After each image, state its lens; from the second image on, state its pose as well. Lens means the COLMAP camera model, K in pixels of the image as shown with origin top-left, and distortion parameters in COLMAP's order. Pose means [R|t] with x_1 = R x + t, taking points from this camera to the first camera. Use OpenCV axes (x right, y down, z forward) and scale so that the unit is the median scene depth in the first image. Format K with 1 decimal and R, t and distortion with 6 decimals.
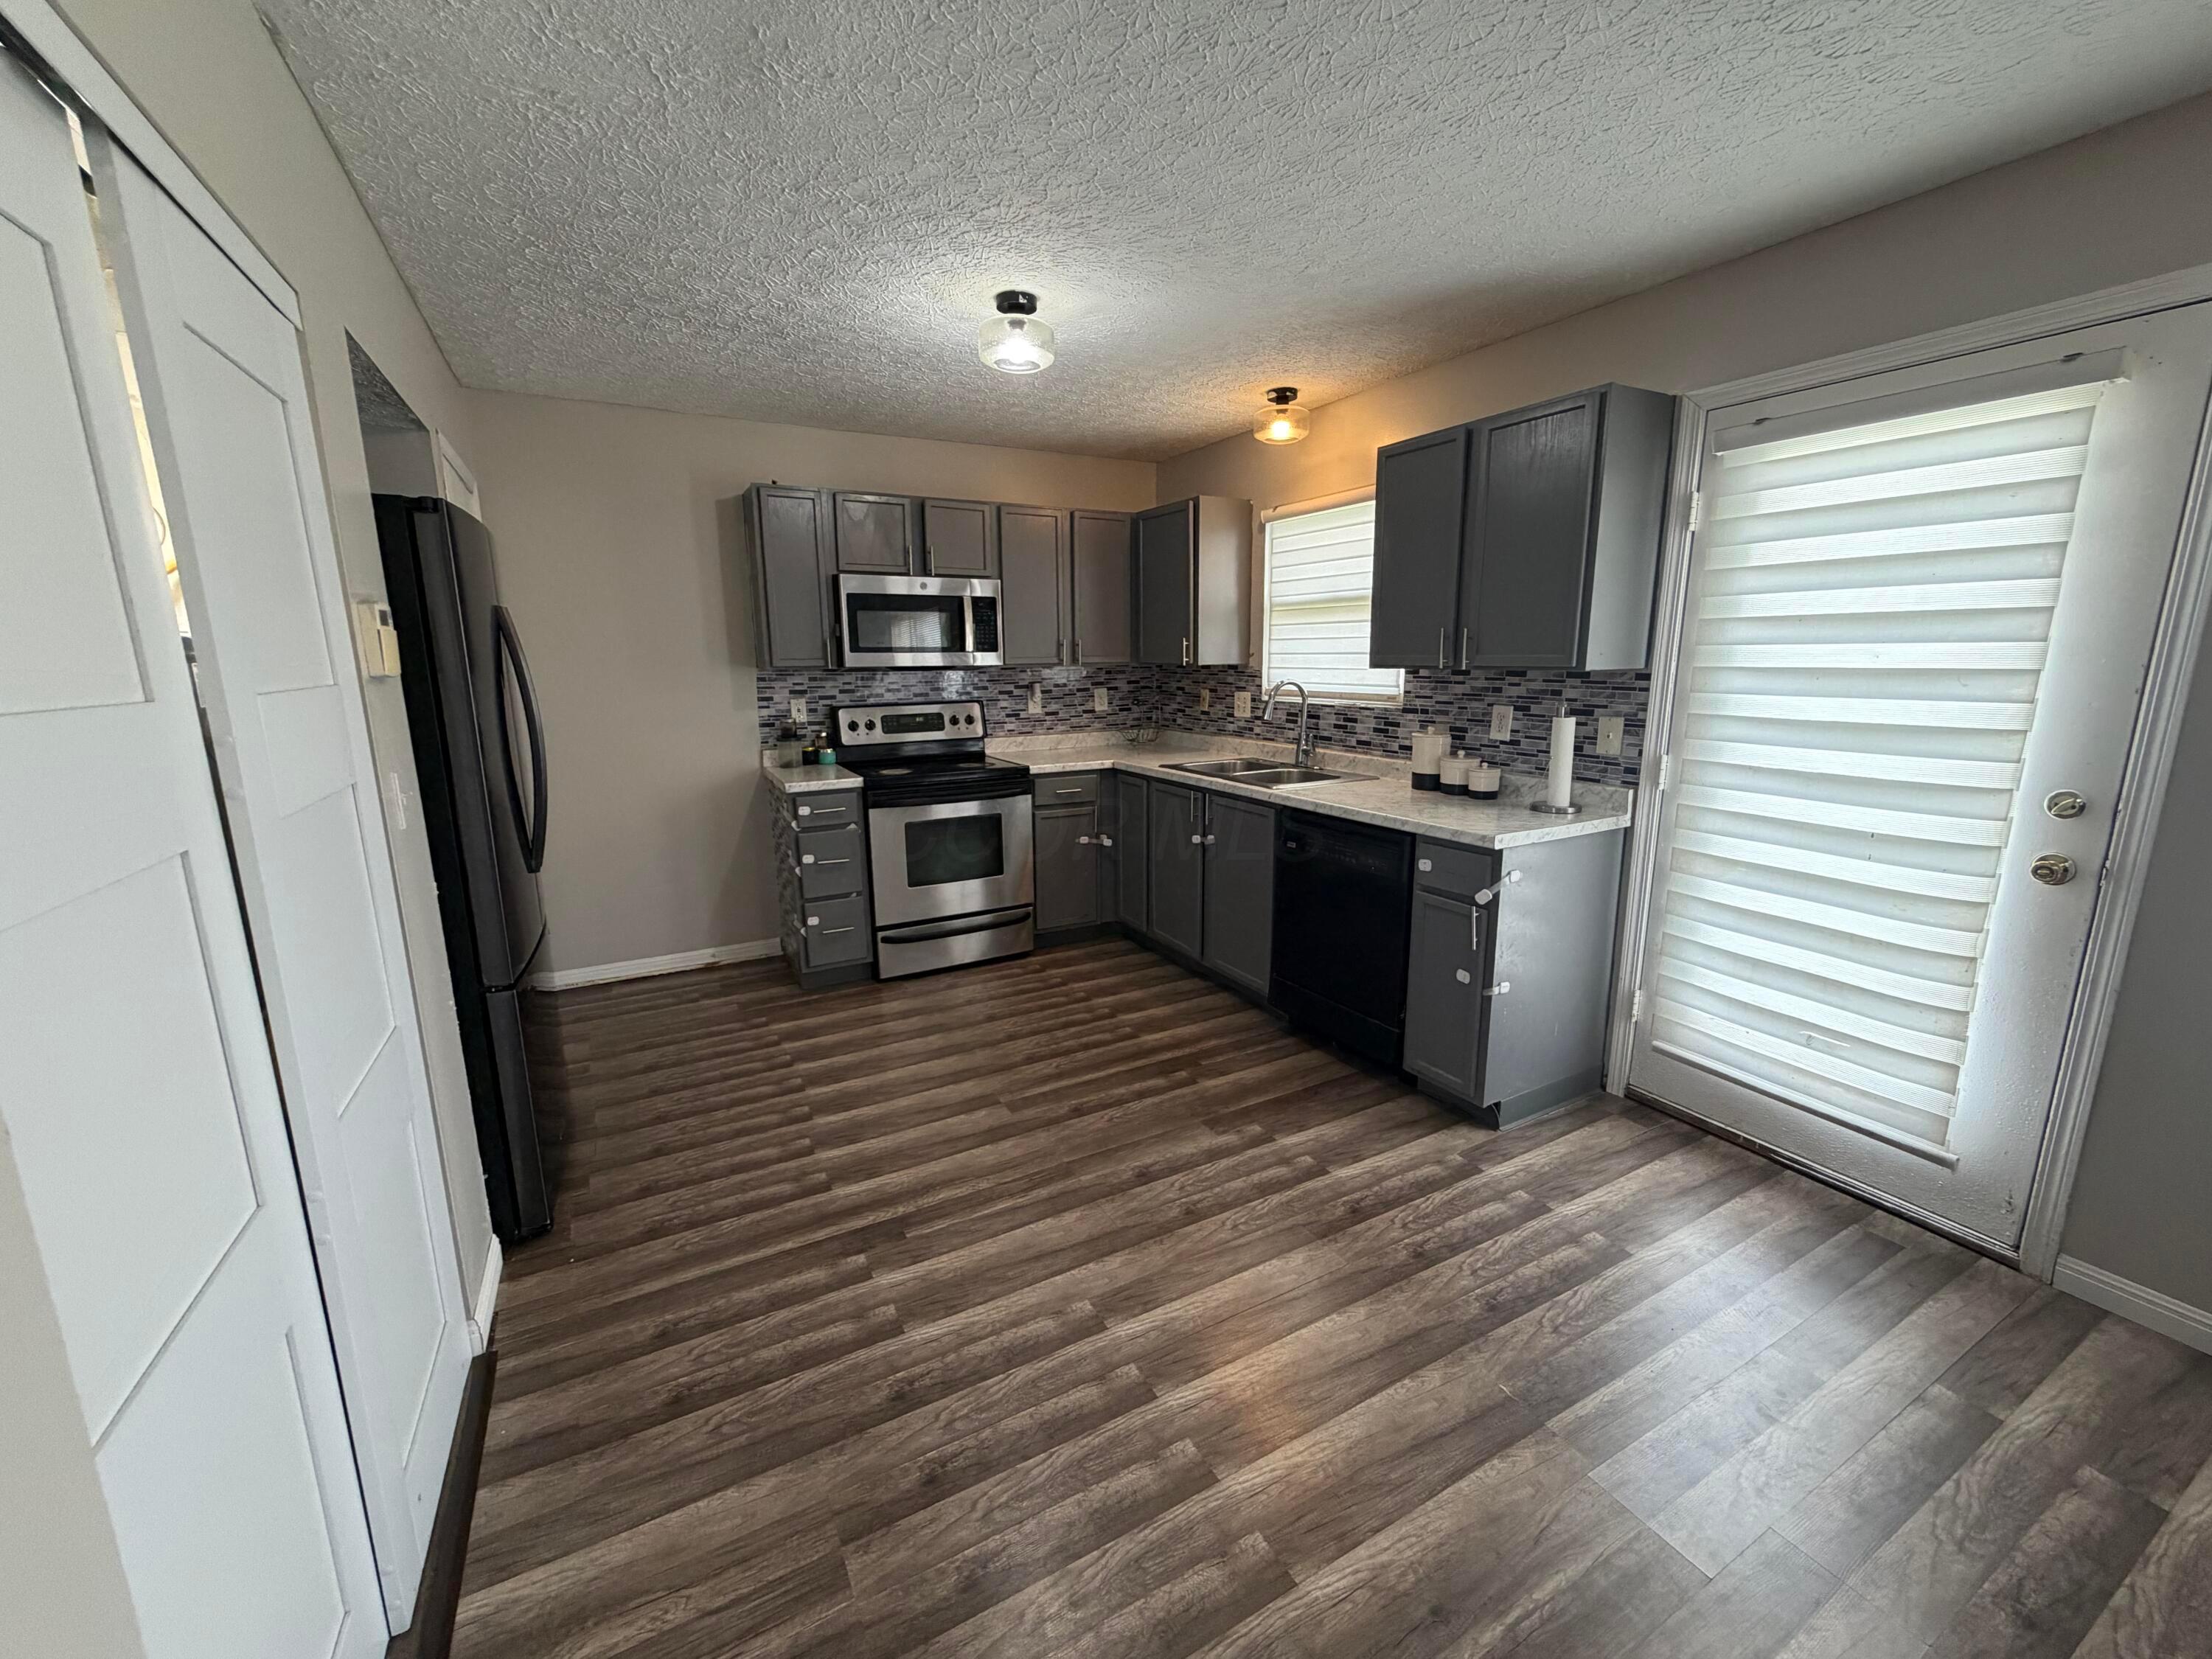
lens RADIAL K [[884.7, 0, 1095.0], [0, 884.7, 826.2], [0, 0, 1]] dist [-0.001186, 0.001038]
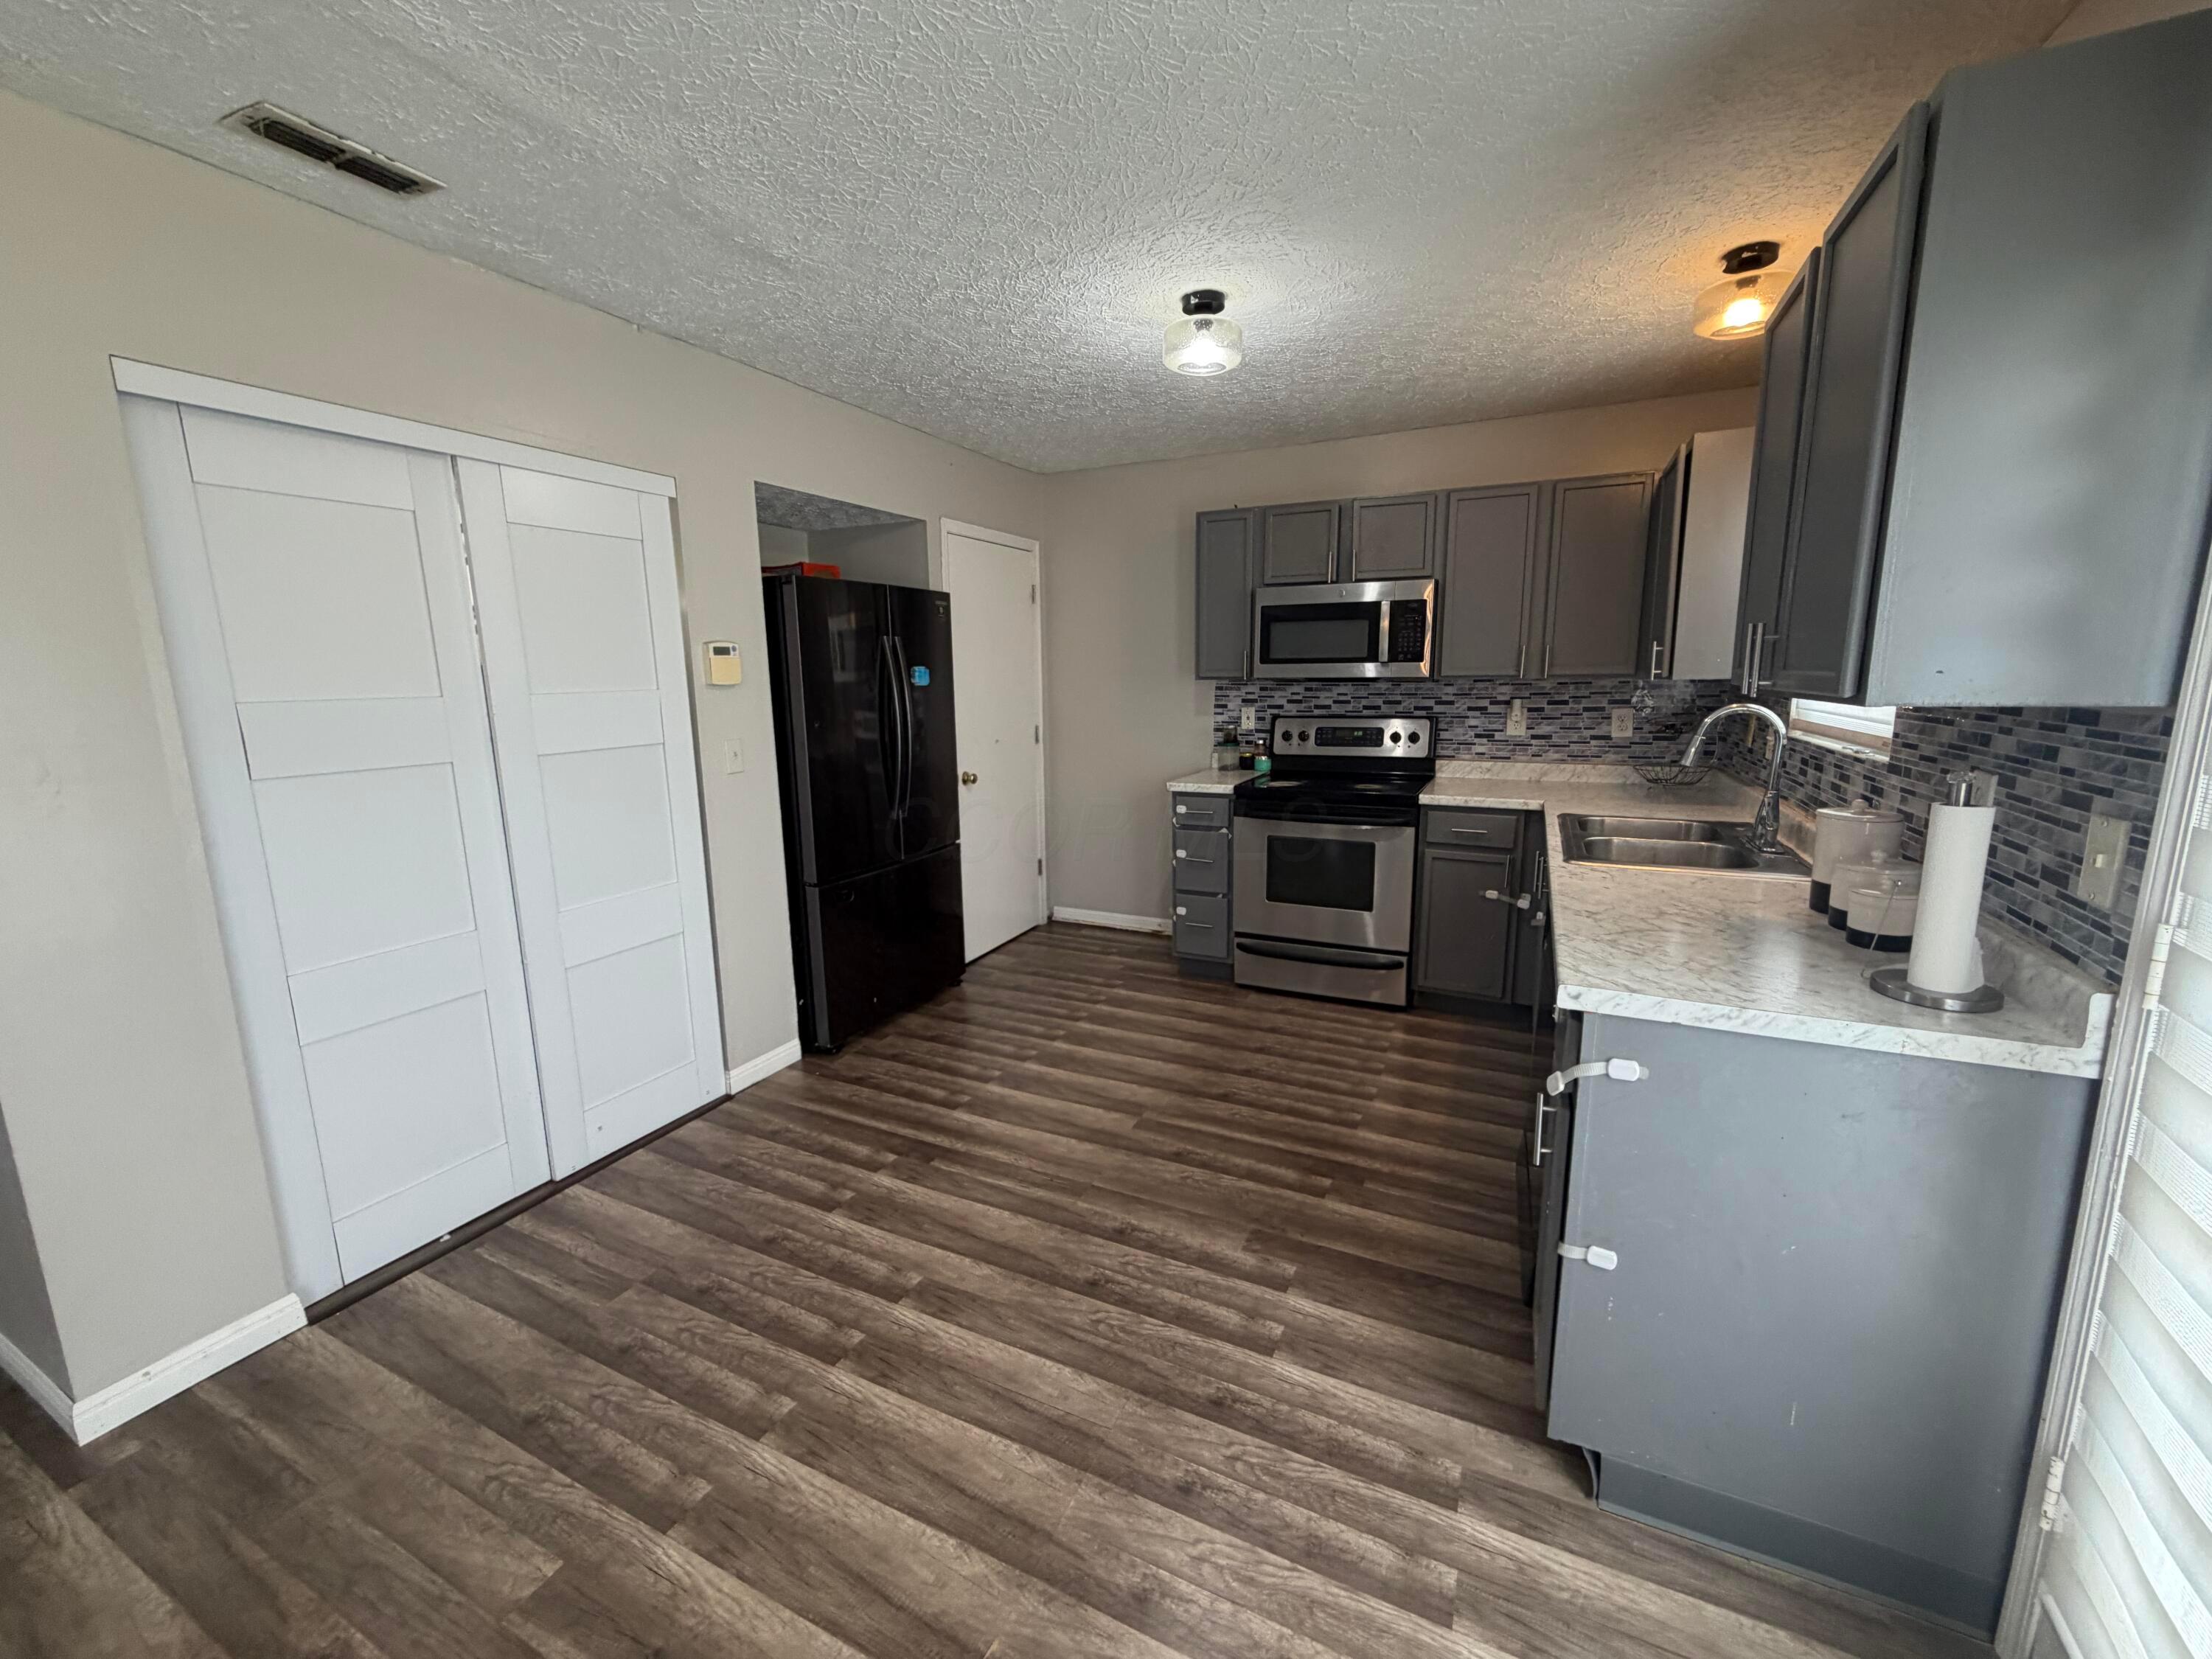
lens RADIAL K [[884.7, 0, 1109.8], [0, 884.7, 825.6], [0, 0, 1]] dist [-0.001186, 0.001038]
pose [[0.582592, 0.143295, -0.800033, 0.643305], [-0.147072, 0.986672, 0.069625, -0.078278], [0.799347, 0.077099, 0.595902, 0.359722]]
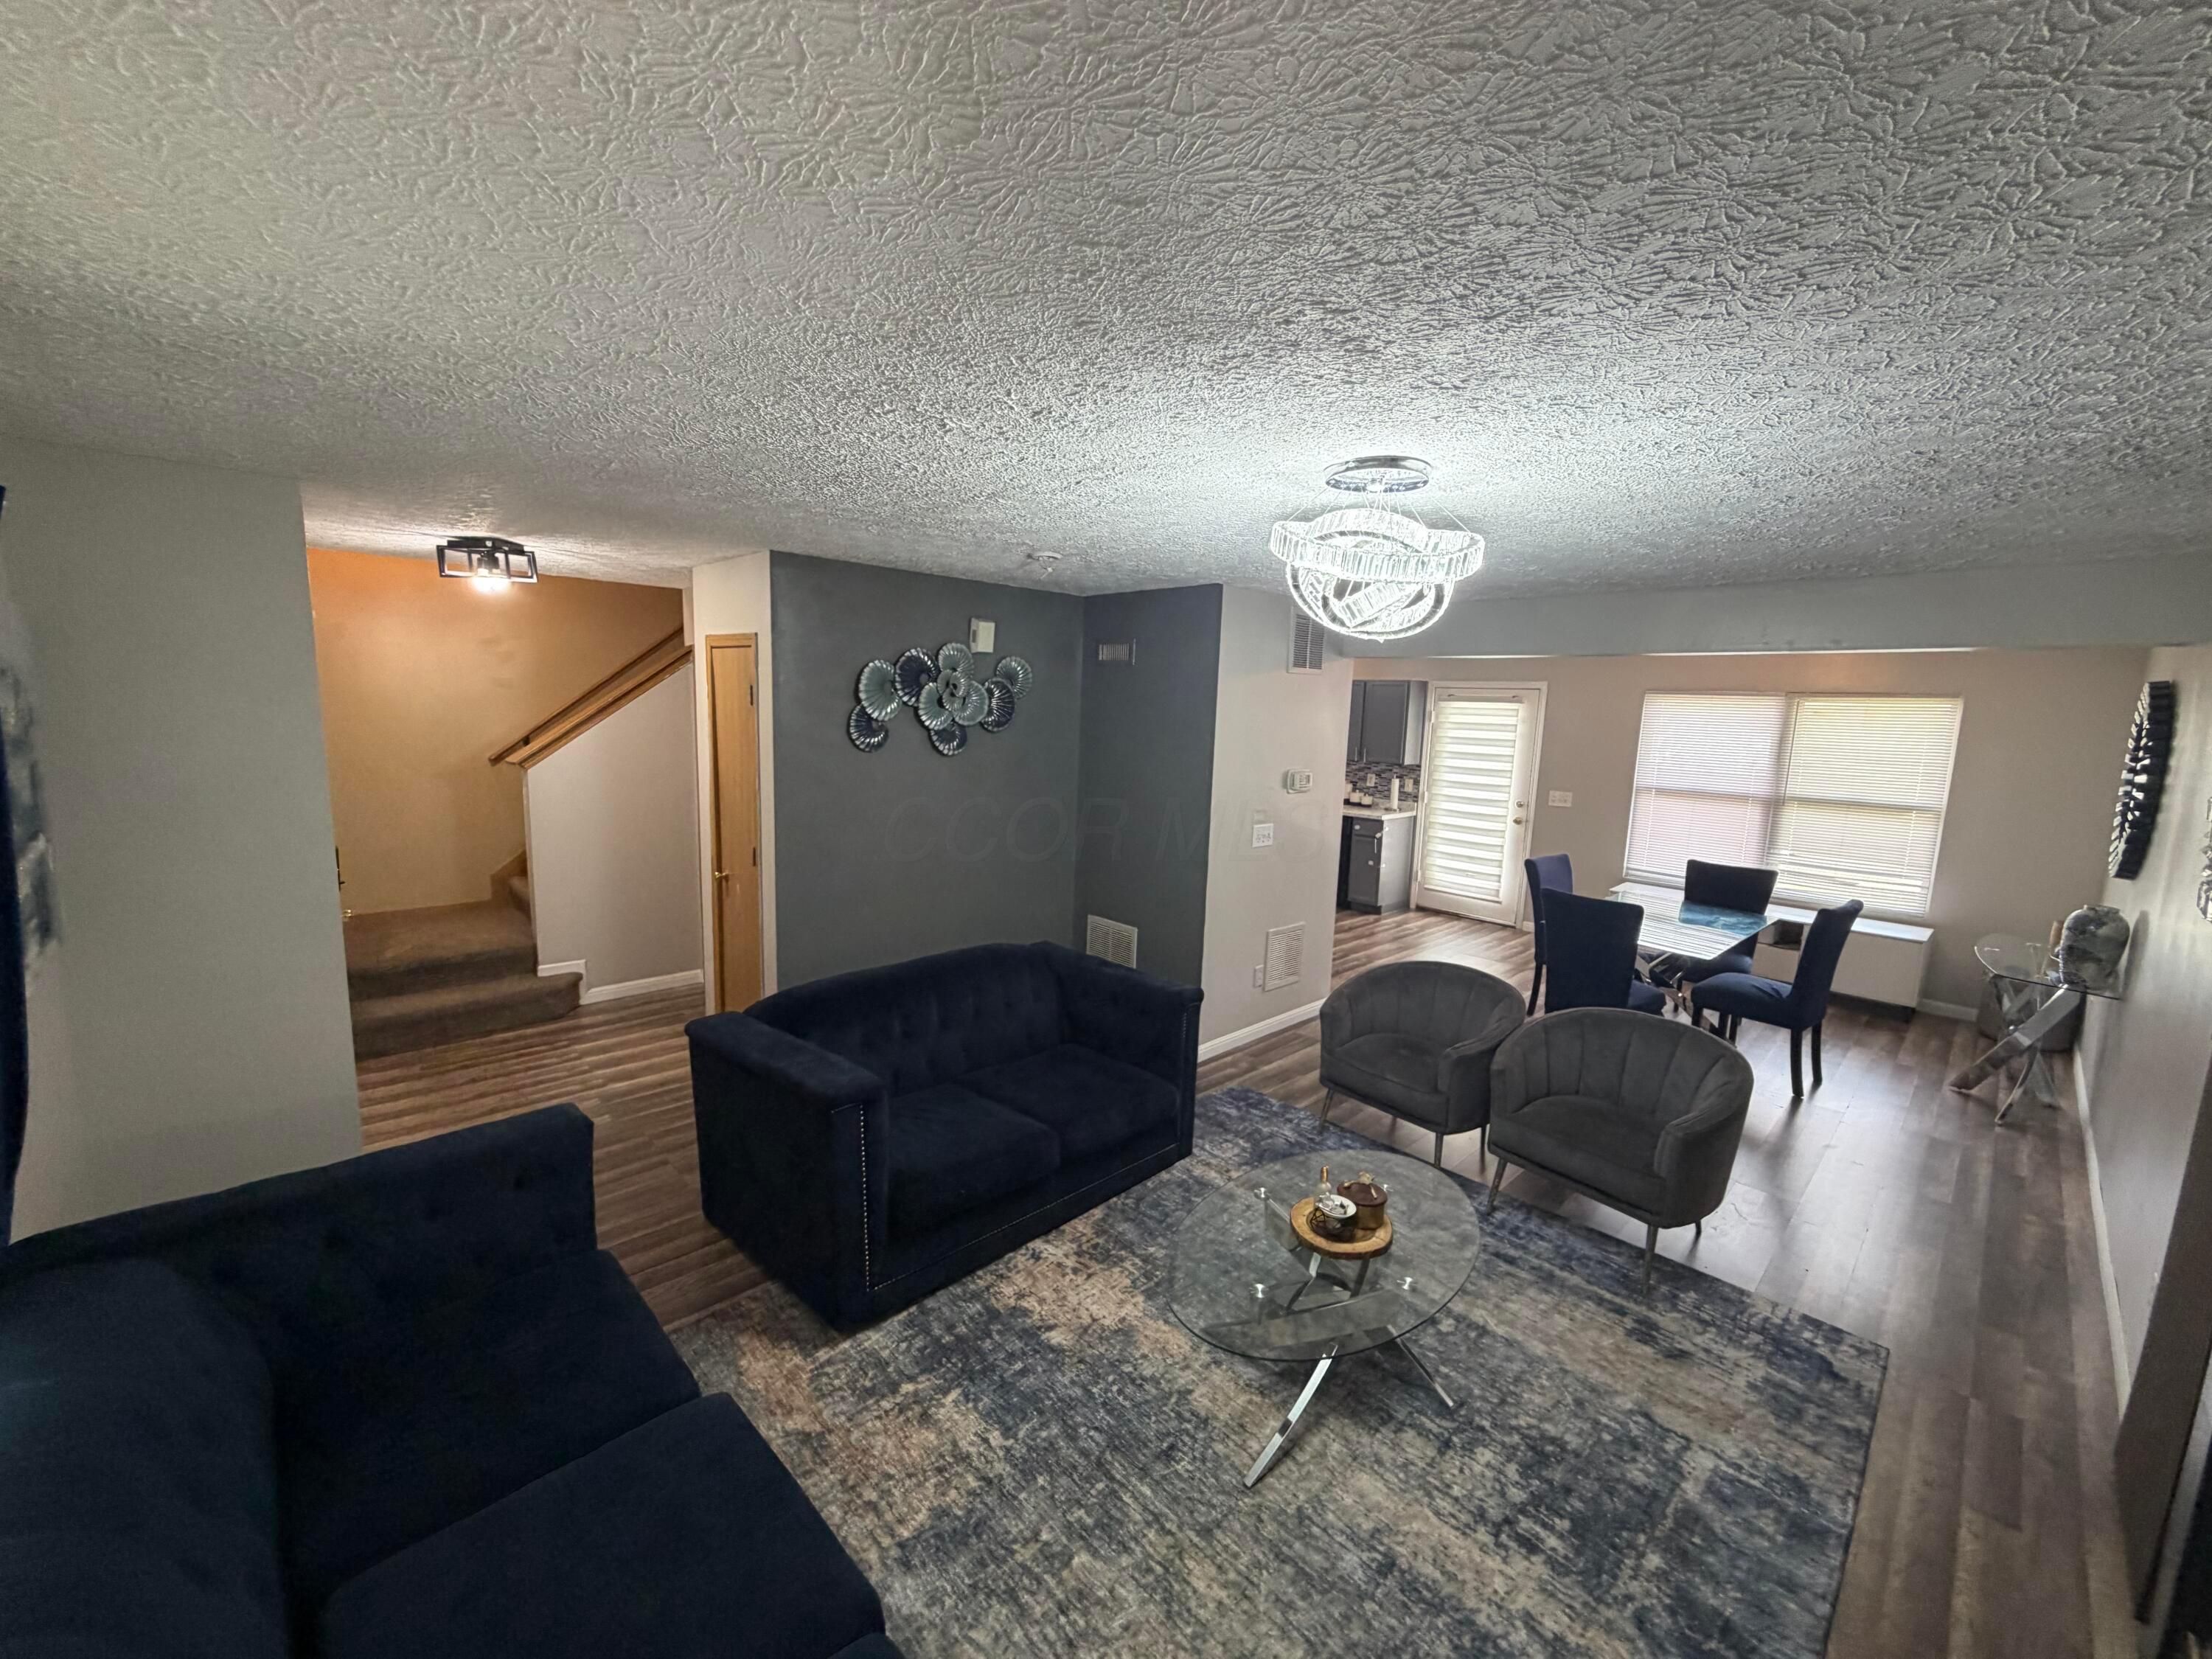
lens RADIAL K [[884.7, 0, 1101.9], [0, 884.7, 831.3], [0, 0, 1]] dist [-0.001186, 0.001038]
pose [[0.961892, 0.003963, 0.273402, -1.225378], [0.009271, 0.998847, -0.047094, 0.182862], [-0.273273, 0.047834, 0.960746, -1.572122]]
